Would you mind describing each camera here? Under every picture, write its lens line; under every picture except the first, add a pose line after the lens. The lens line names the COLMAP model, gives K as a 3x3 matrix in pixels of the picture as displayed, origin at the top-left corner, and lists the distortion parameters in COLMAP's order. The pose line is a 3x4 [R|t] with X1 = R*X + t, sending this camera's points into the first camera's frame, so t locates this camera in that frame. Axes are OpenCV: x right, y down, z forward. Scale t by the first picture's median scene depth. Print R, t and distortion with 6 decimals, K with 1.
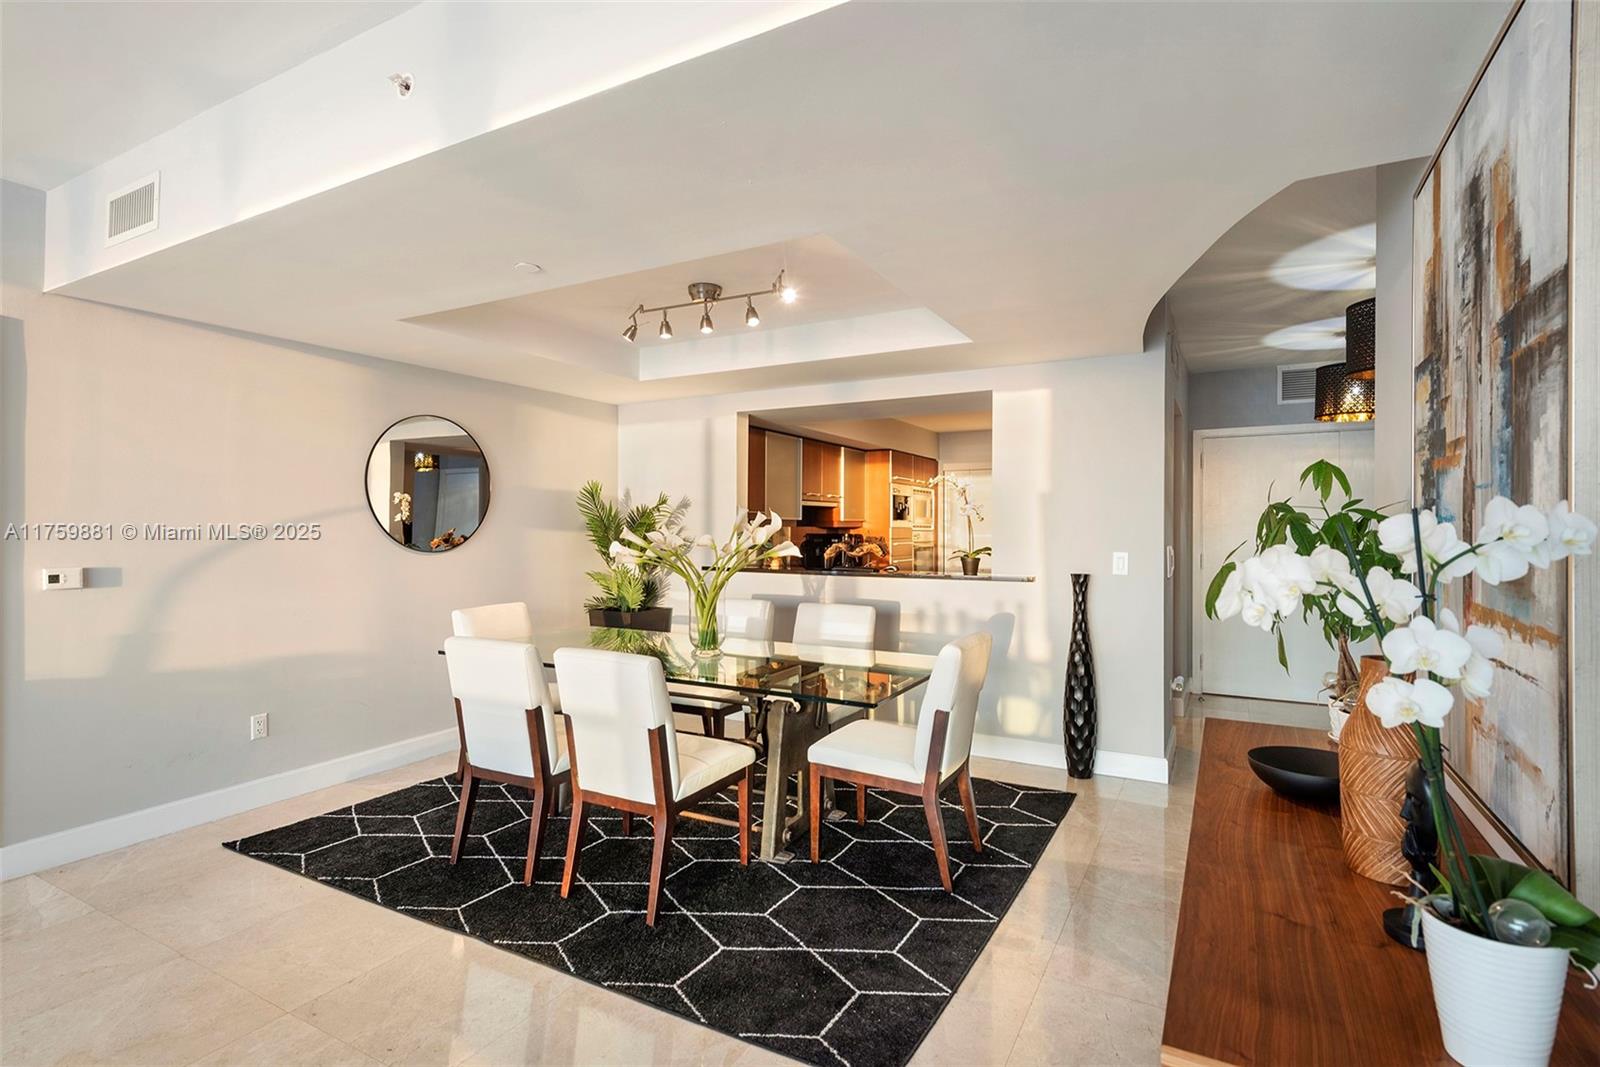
lens RADIAL K [[784.5, 0, 795.8], [0, 784.5, 532.6], [0, 0, 1]] dist [0.016844, 0.000235]
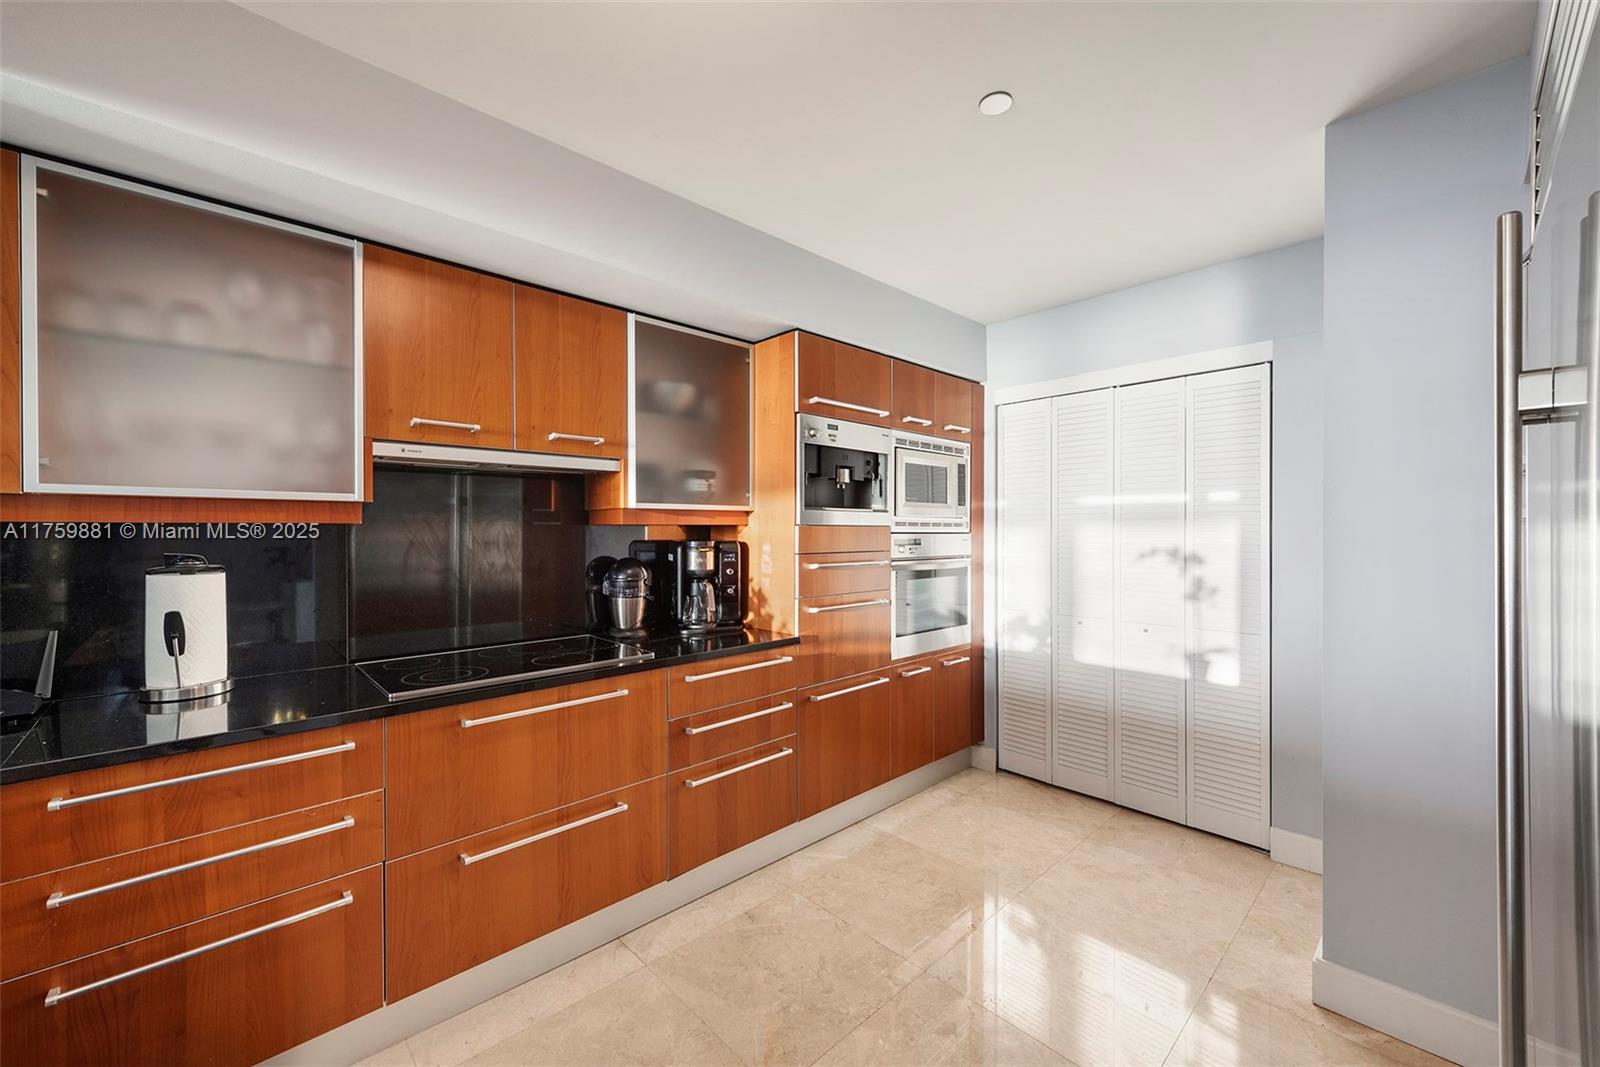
lens RADIAL K [[624.9, 0, 798.0], [0, 624.9, 546.7], [0, 0, 1]] dist [0.010037, -0.002678]
pose [[0.952035, 0.005772, -0.305936, 0.468654], [0.001657, 0.999710, 0.024019, -0.007199], [0.305986, -0.023374, 0.951749, 1.497586]]
